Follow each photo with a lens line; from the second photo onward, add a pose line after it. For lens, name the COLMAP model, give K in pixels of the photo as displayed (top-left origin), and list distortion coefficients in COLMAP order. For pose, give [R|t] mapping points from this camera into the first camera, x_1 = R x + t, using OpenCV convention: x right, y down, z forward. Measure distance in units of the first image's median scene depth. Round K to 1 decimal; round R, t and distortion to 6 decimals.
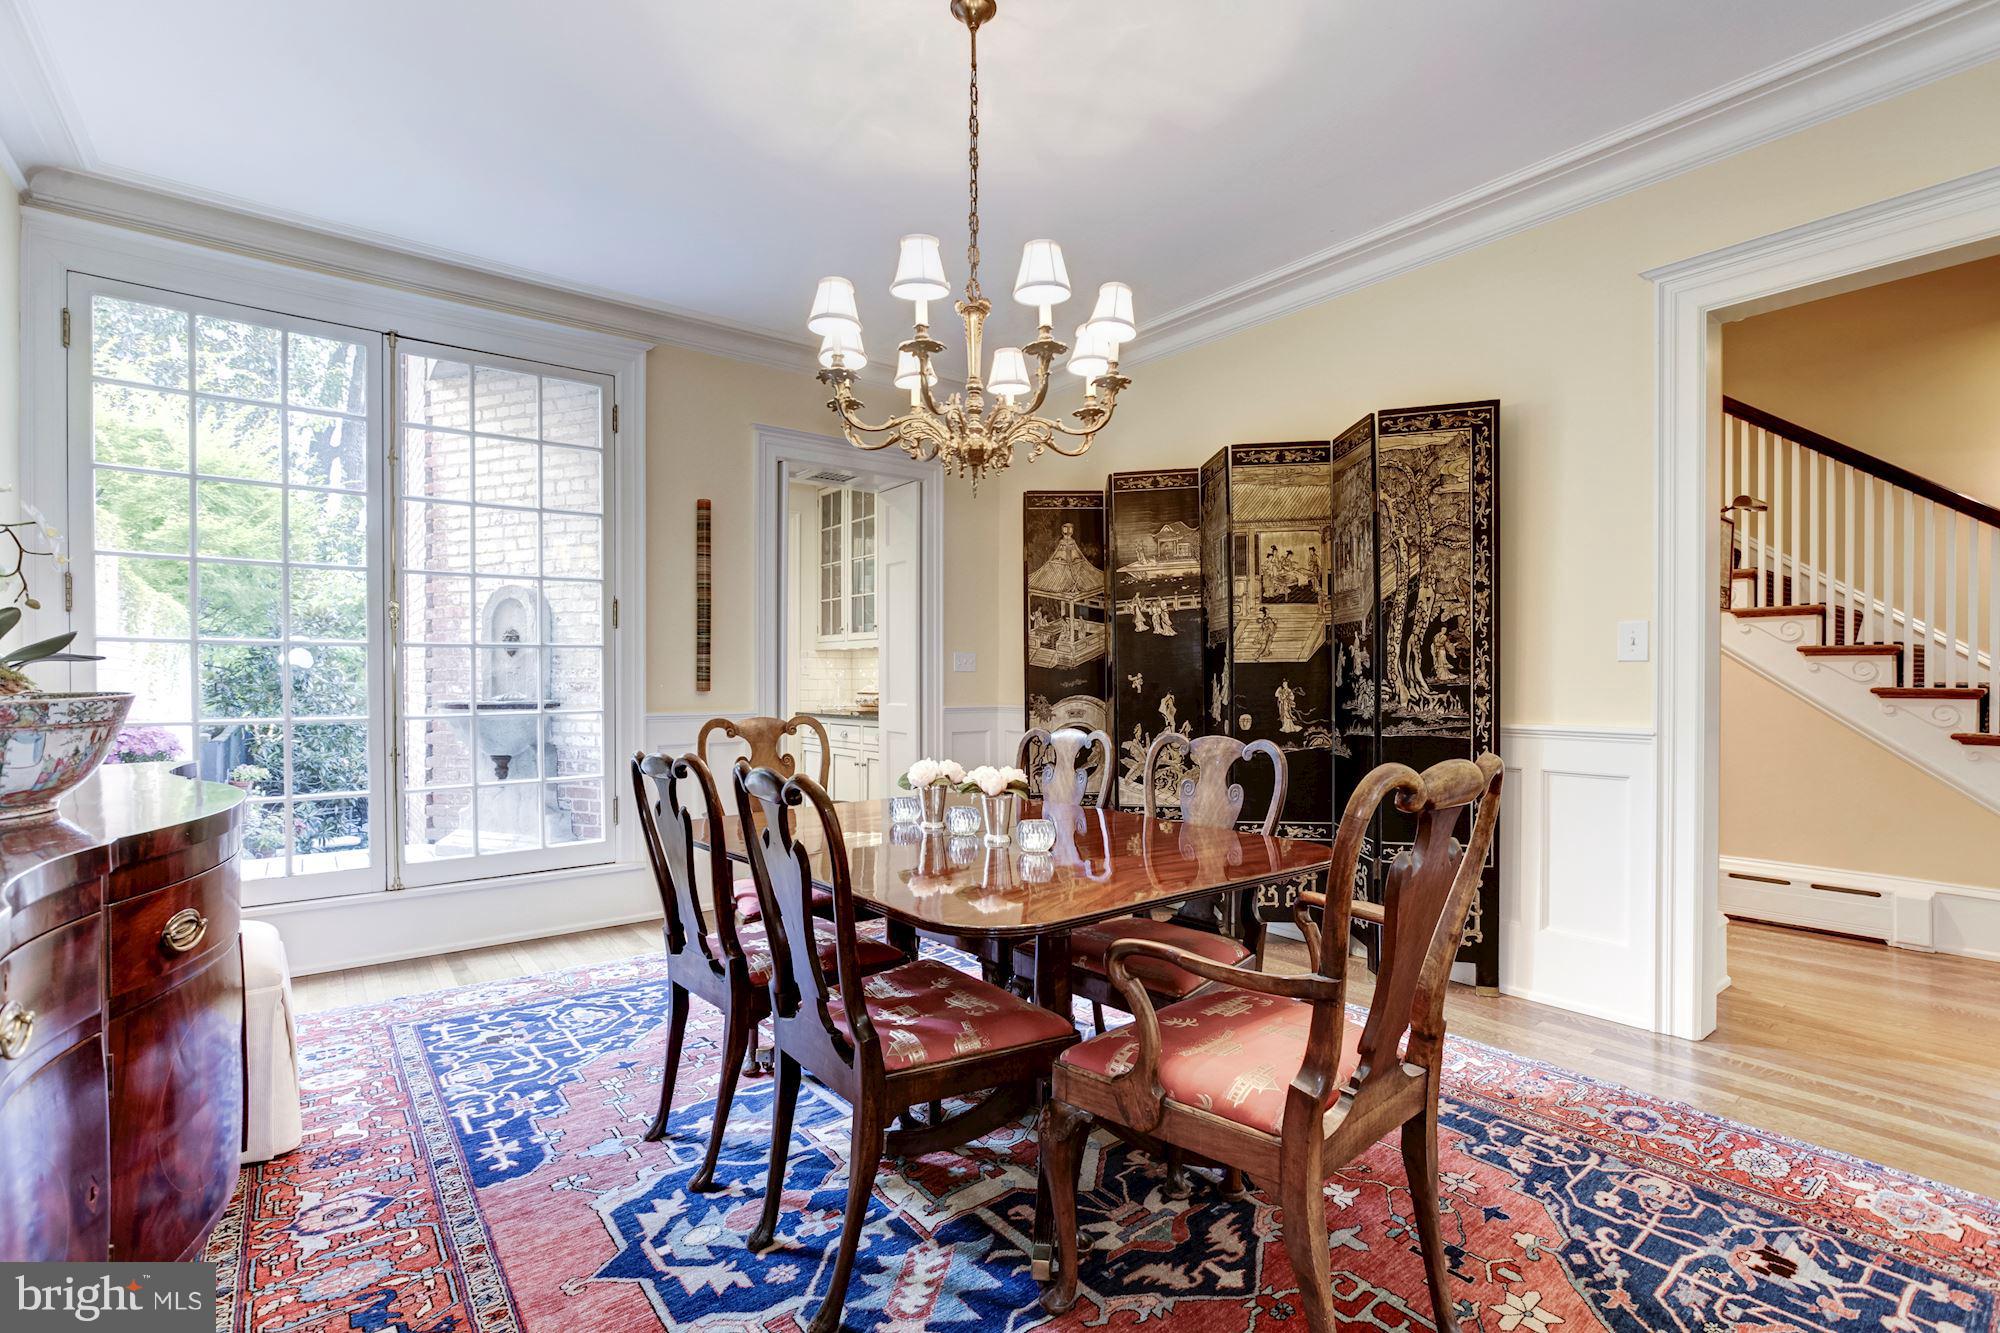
lens RADIAL K [[904.9, 0, 1009.4], [0, 904.9, 680.4], [0, 0, 1]] dist [-0.029406, 0.012558]
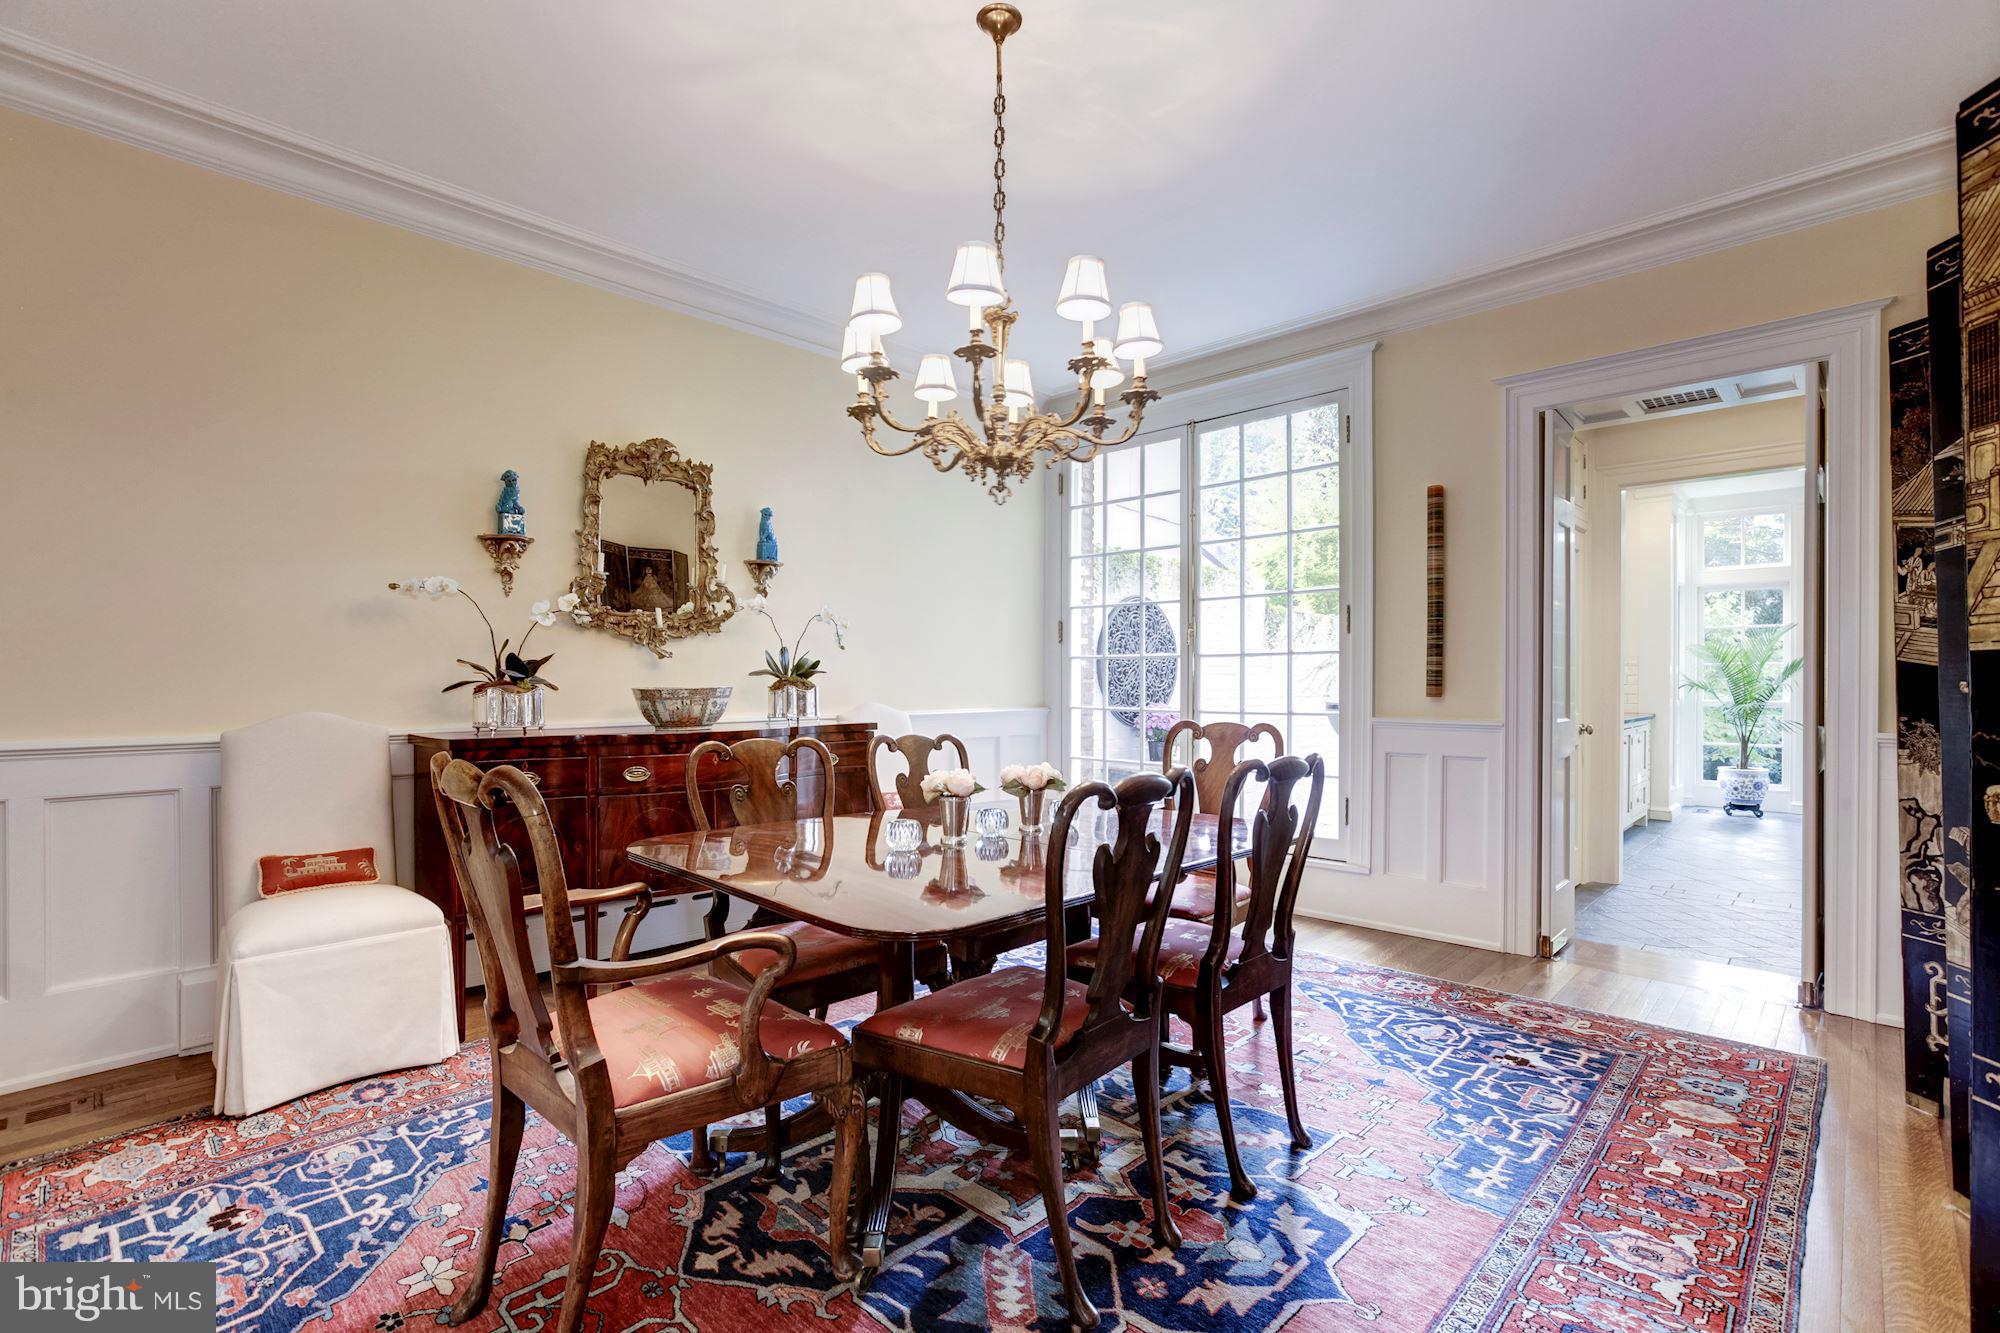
lens RADIAL K [[904.9, 0, 1009.4], [0, 904.9, 680.4], [0, 0, 1]] dist [-0.029406, 0.012558]
pose [[0.120823, 0.004117, -0.992666, 0.580504], [-0.007171, 0.999969, 0.003274, -0.005719], [0.992648, 0.006723, 0.120849, 0.535858]]
